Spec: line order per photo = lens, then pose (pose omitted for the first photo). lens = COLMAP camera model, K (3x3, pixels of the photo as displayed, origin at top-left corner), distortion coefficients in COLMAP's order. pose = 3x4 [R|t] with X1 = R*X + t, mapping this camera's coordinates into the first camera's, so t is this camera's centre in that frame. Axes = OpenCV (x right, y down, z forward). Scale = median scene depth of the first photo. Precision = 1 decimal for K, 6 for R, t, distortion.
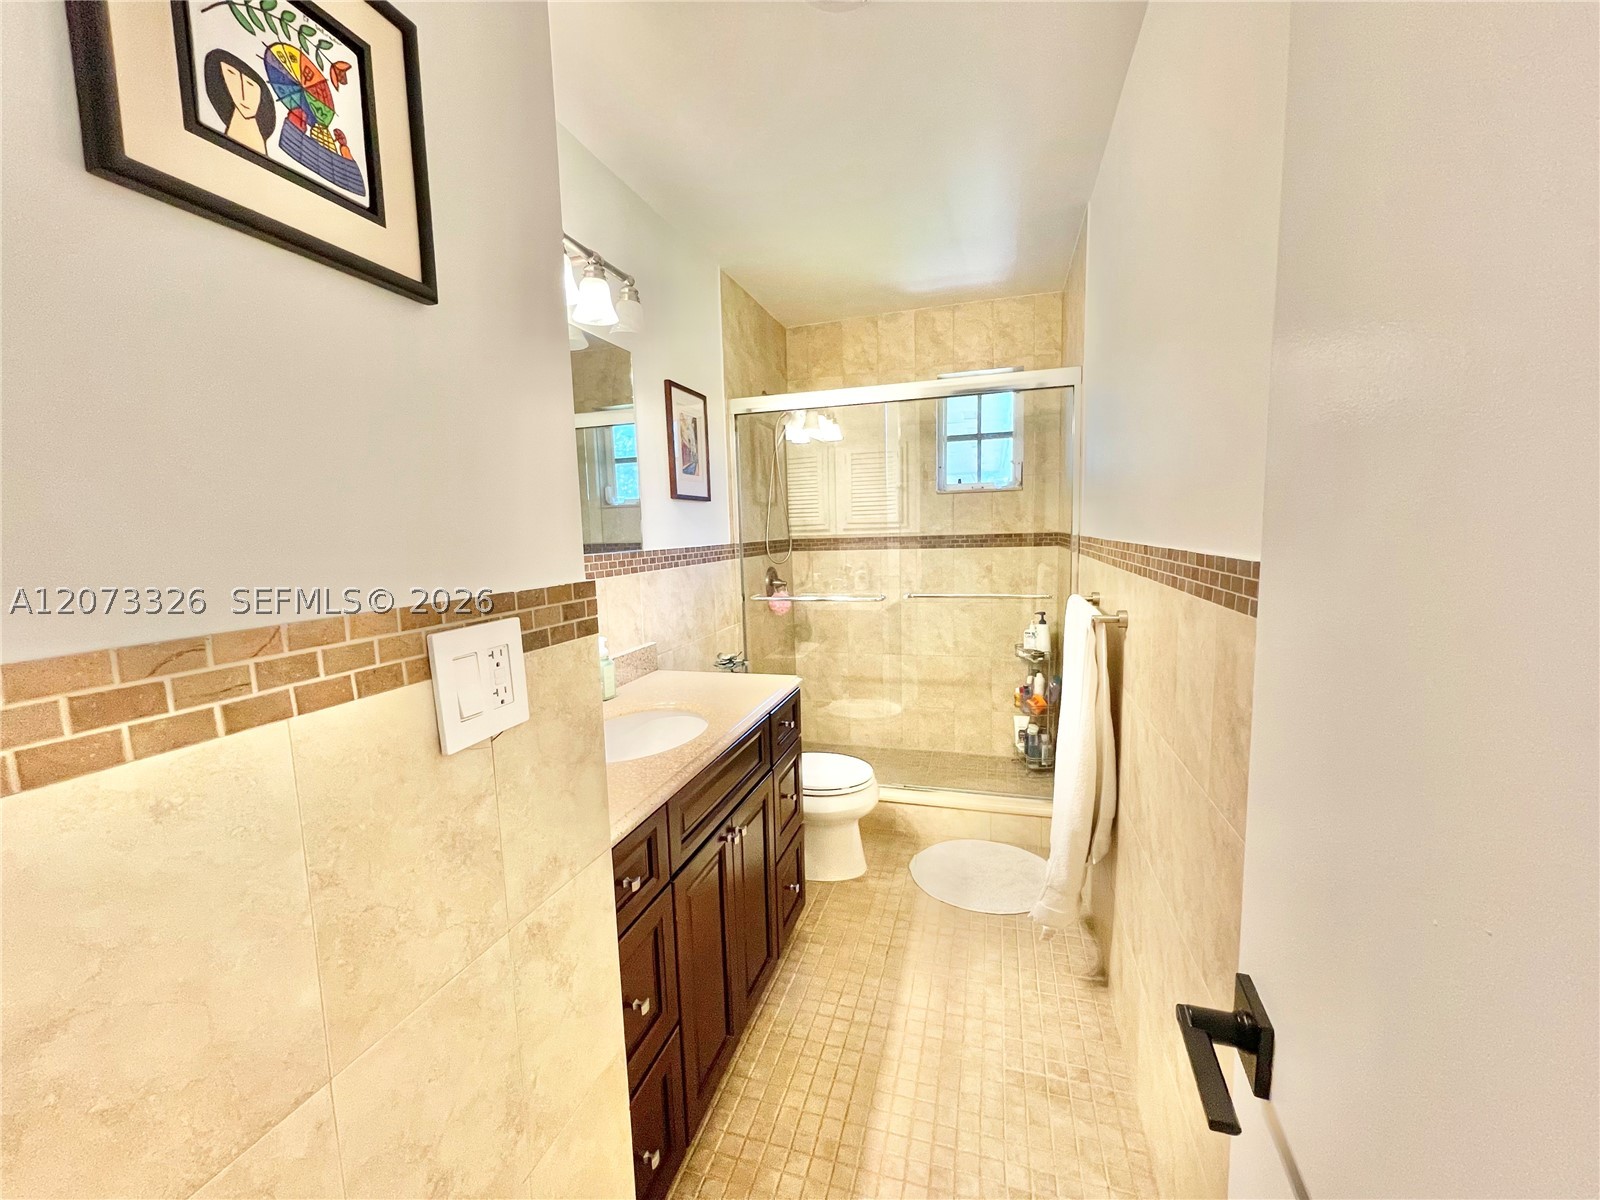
lens RADIAL K [[649.4, 0, 794.7], [0, 649.4, 603.5], [0, 0, 1]] dist [0.001438, -0.000151]
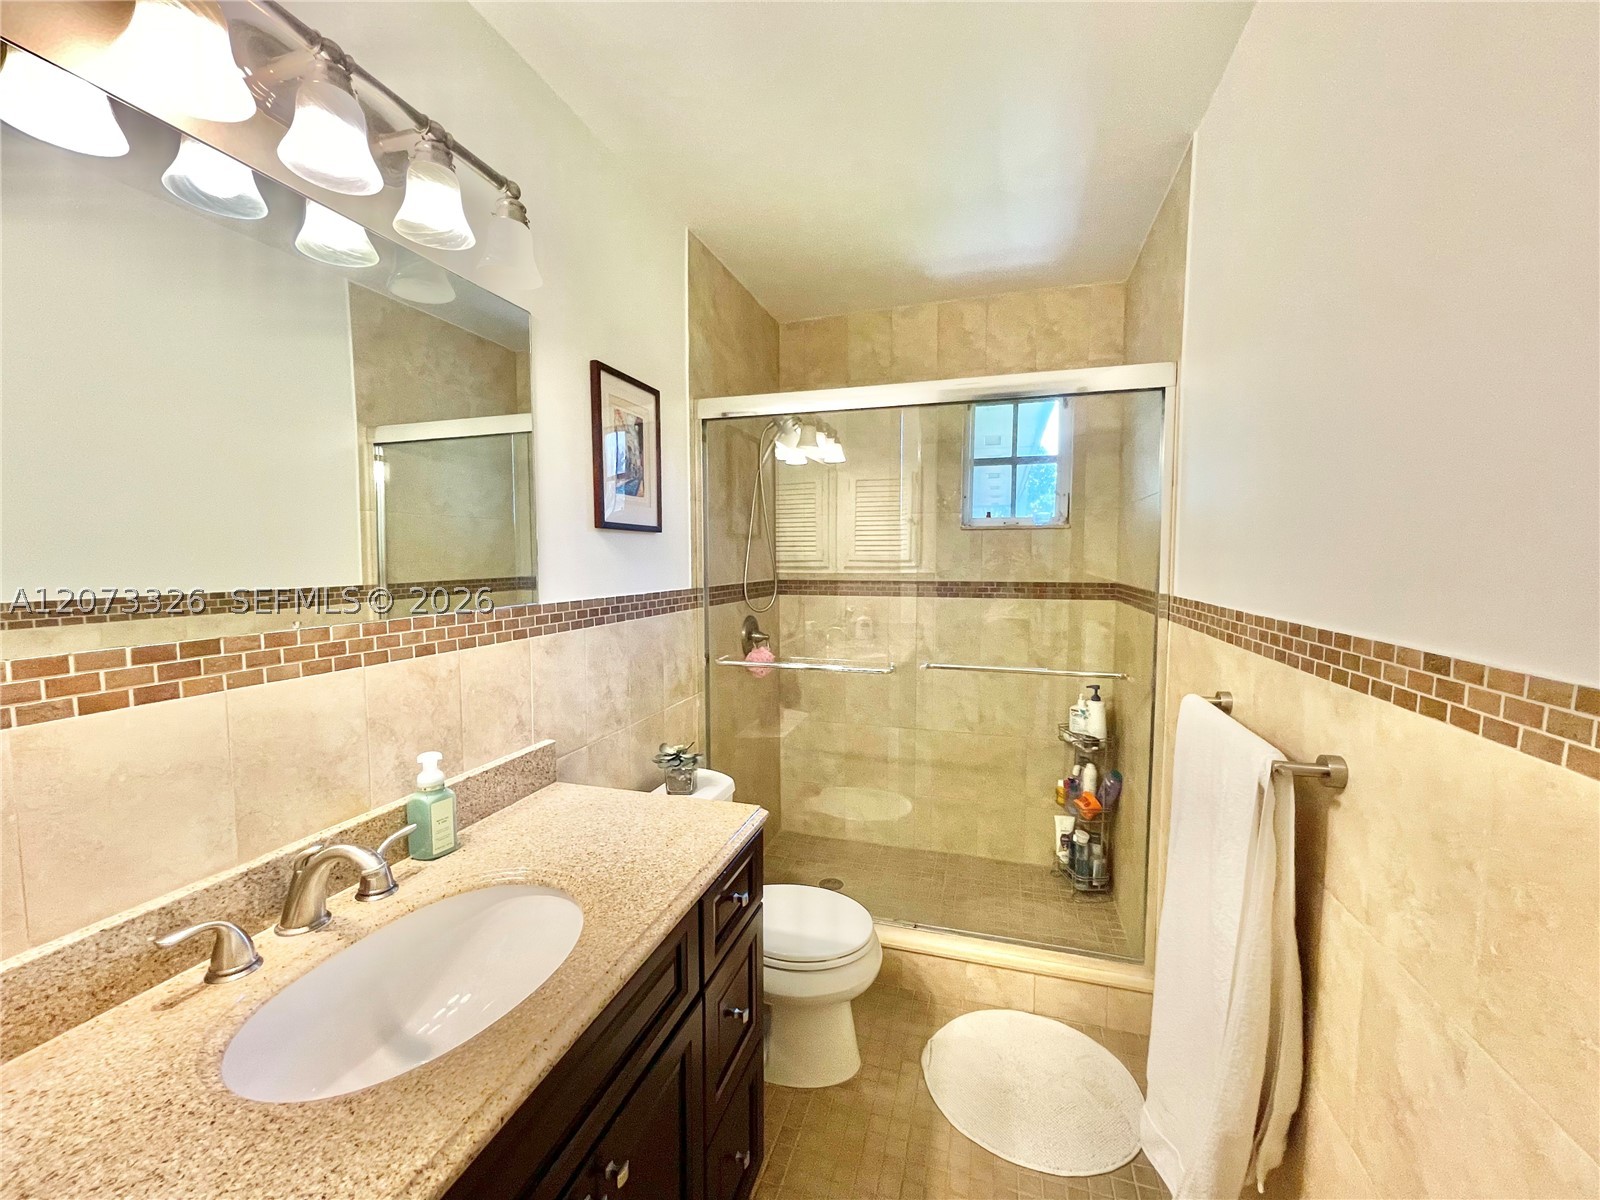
lens RADIAL K [[649.4, 0, 794.7], [0, 649.4, 603.5], [0, 0, 1]] dist [0.001438, -0.000151]
pose [[0.999554, 0.029292, -0.005817, 0.023309], [-0.029515, 0.998645, -0.042871, -0.040390], [0.004554, 0.043023, 0.999064, 0.217707]]
